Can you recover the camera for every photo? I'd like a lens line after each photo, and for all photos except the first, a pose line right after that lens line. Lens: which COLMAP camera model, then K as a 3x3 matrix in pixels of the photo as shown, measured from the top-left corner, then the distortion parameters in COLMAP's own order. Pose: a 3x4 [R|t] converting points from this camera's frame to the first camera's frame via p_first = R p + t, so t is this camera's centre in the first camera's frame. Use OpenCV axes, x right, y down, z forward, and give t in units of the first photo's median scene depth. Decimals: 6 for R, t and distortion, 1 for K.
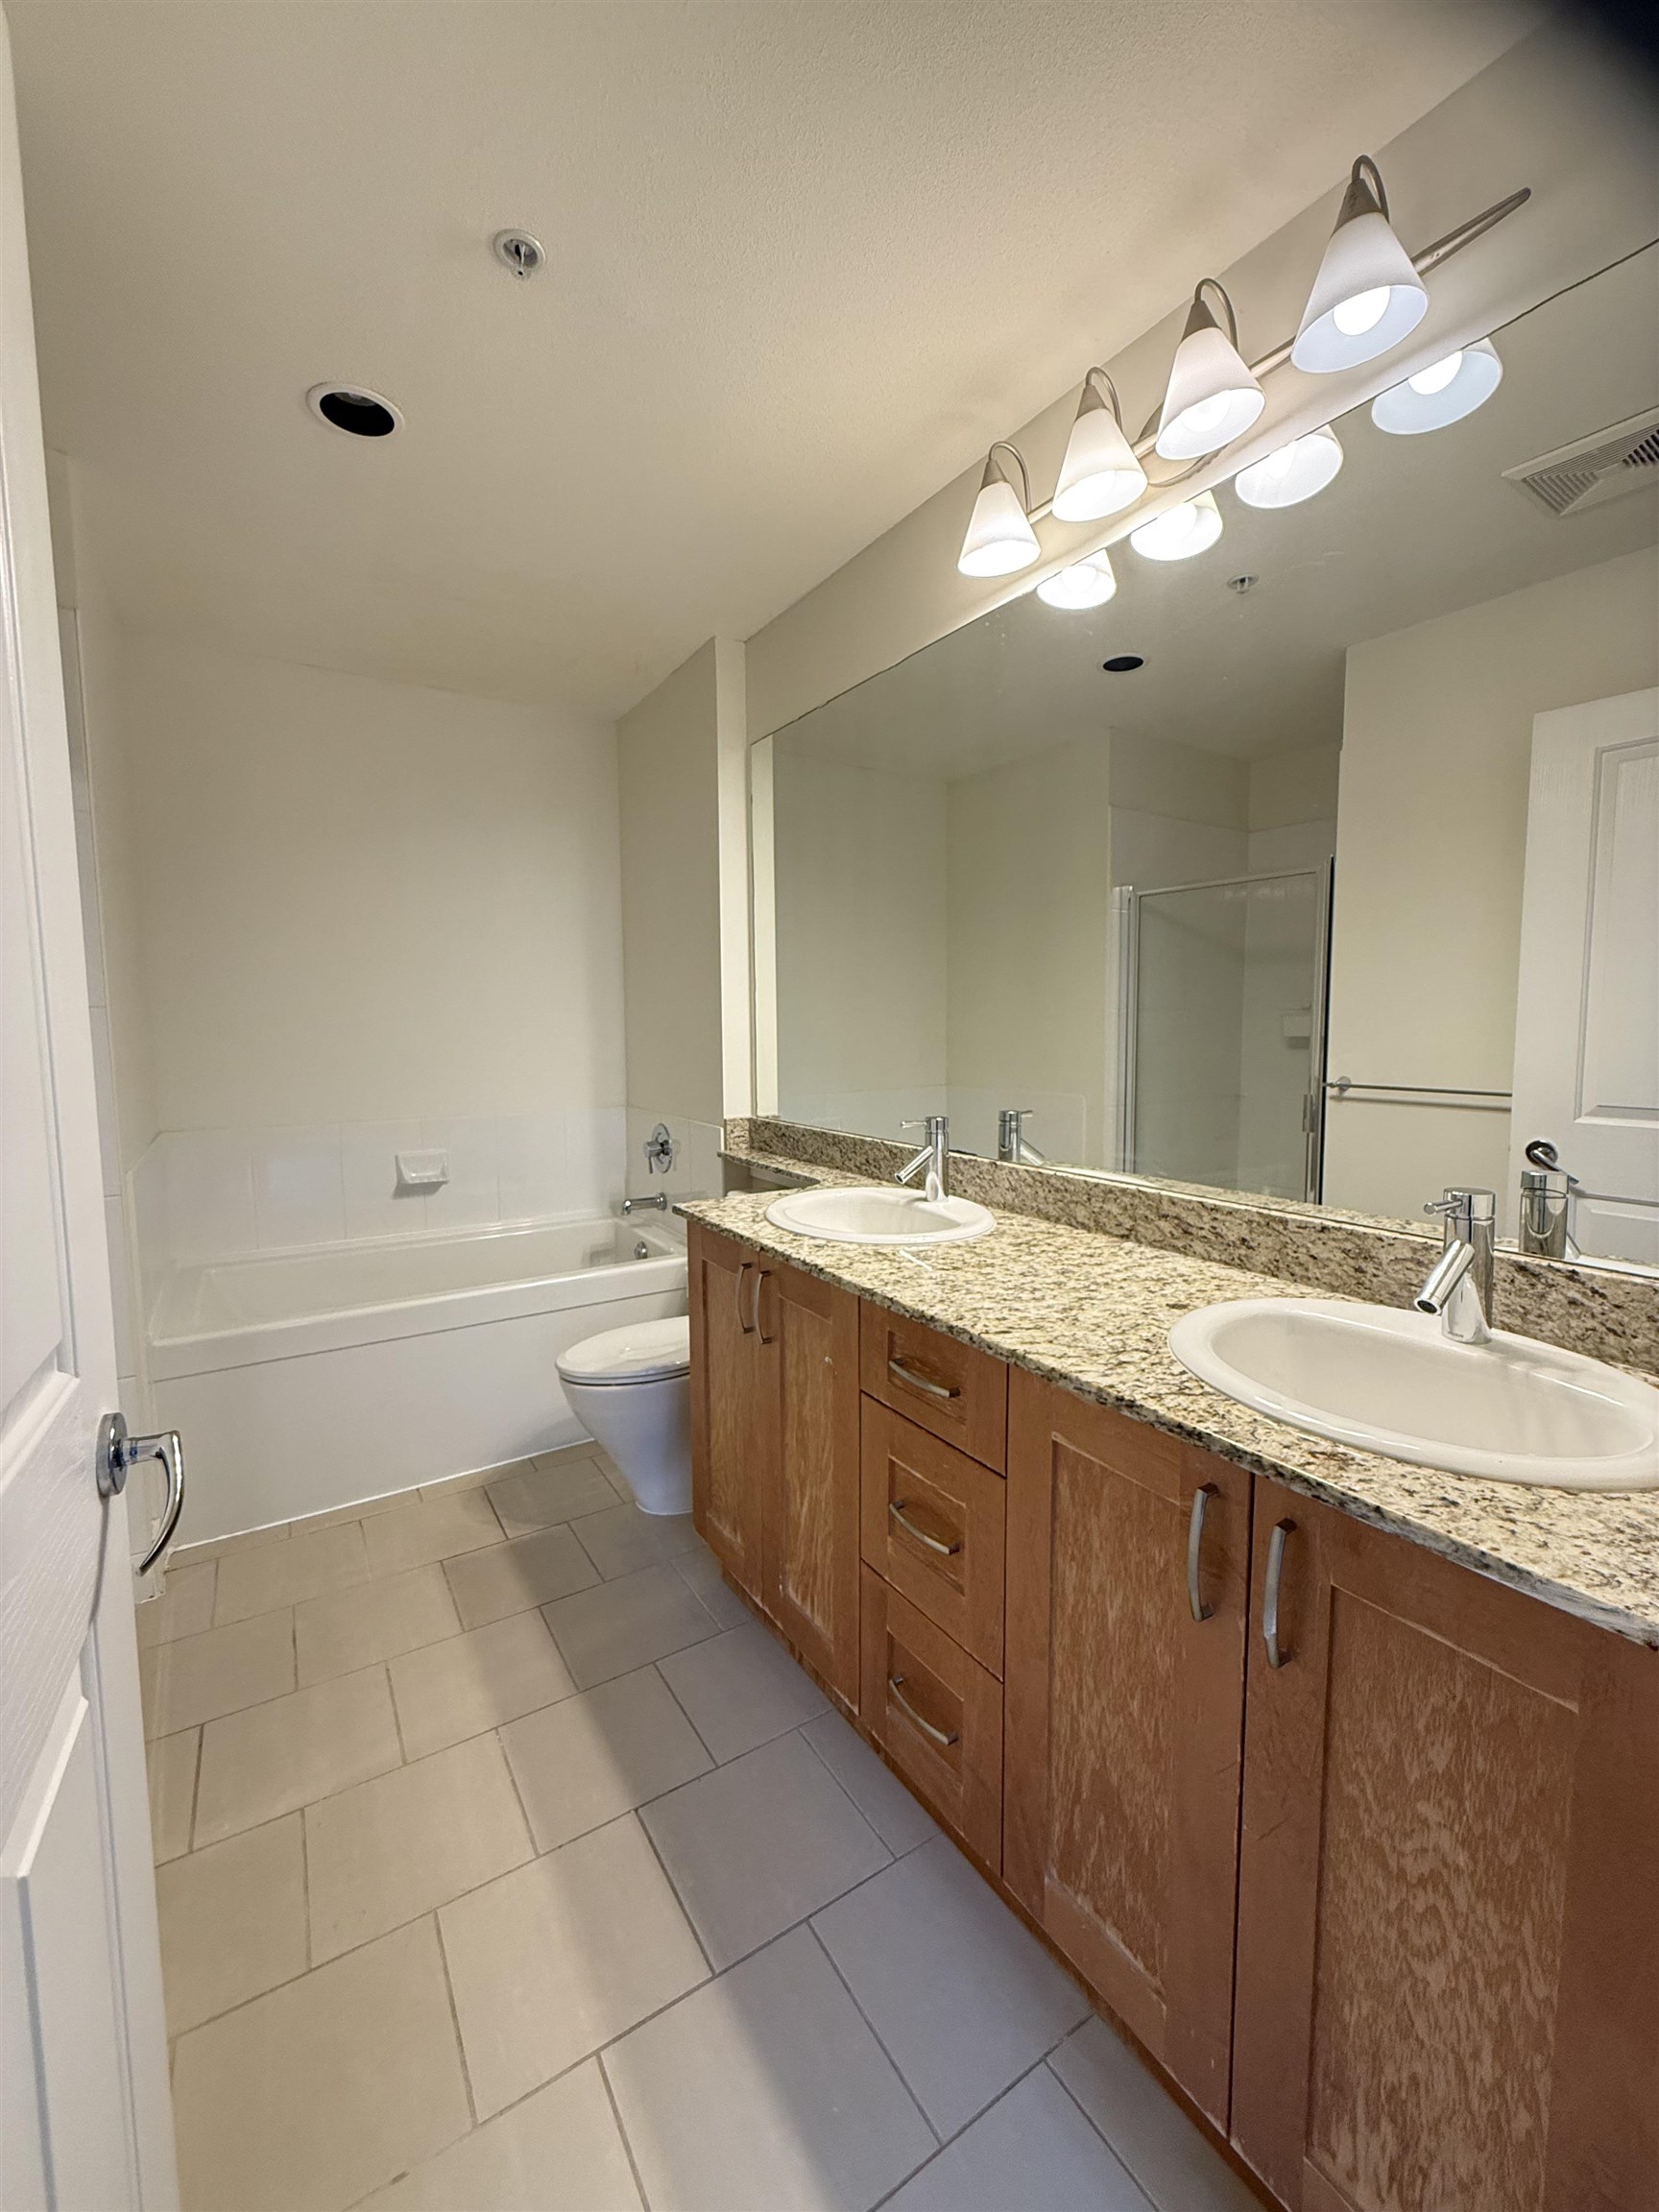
lens RADIAL K [[880.0, 0, 837.7], [0, 880.0, 1094.7], [0, 0, 1]] dist [0.001175, -0.000630]
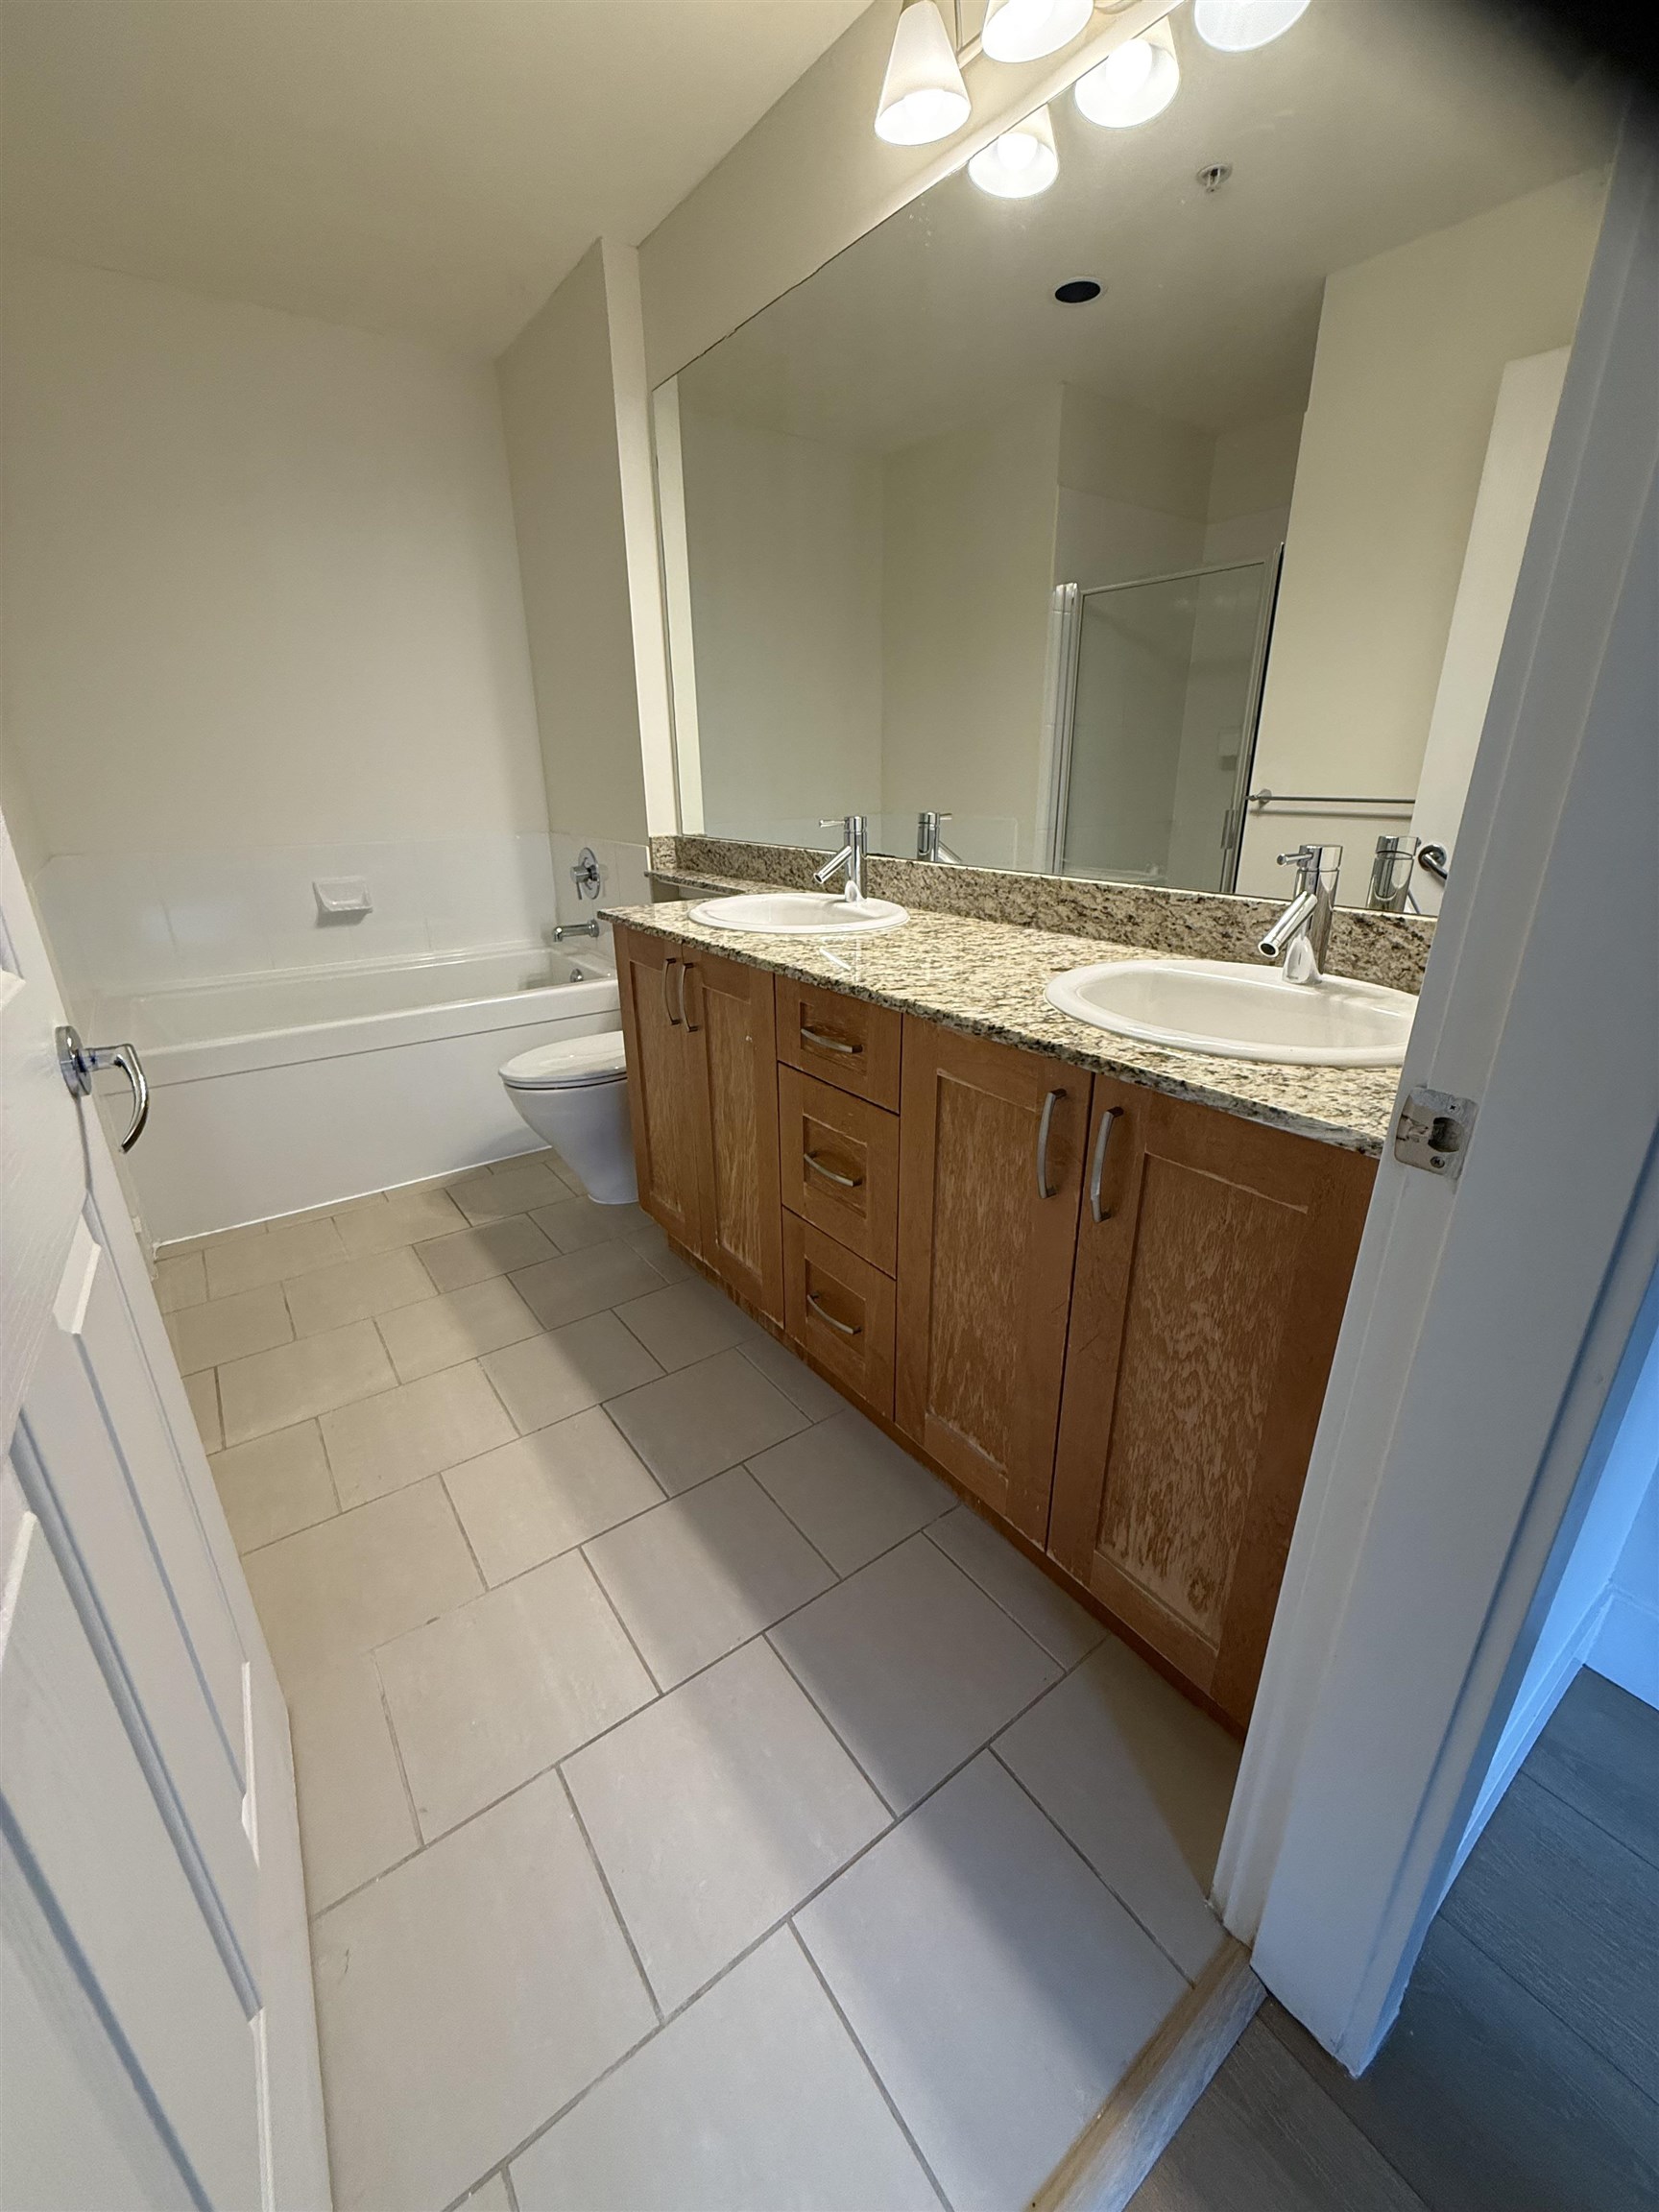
lens RADIAL K [[880.0, 0, 837.7], [0, 880.0, 1094.7], [0, 0, 1]] dist [0.001175, -0.000630]
pose [[0.998183, -0.022050, 0.056080, 0.047150], [0.006326, 0.963846, 0.266386, 0.103908], [-0.059926, -0.265547, 0.962234, -0.087832]]
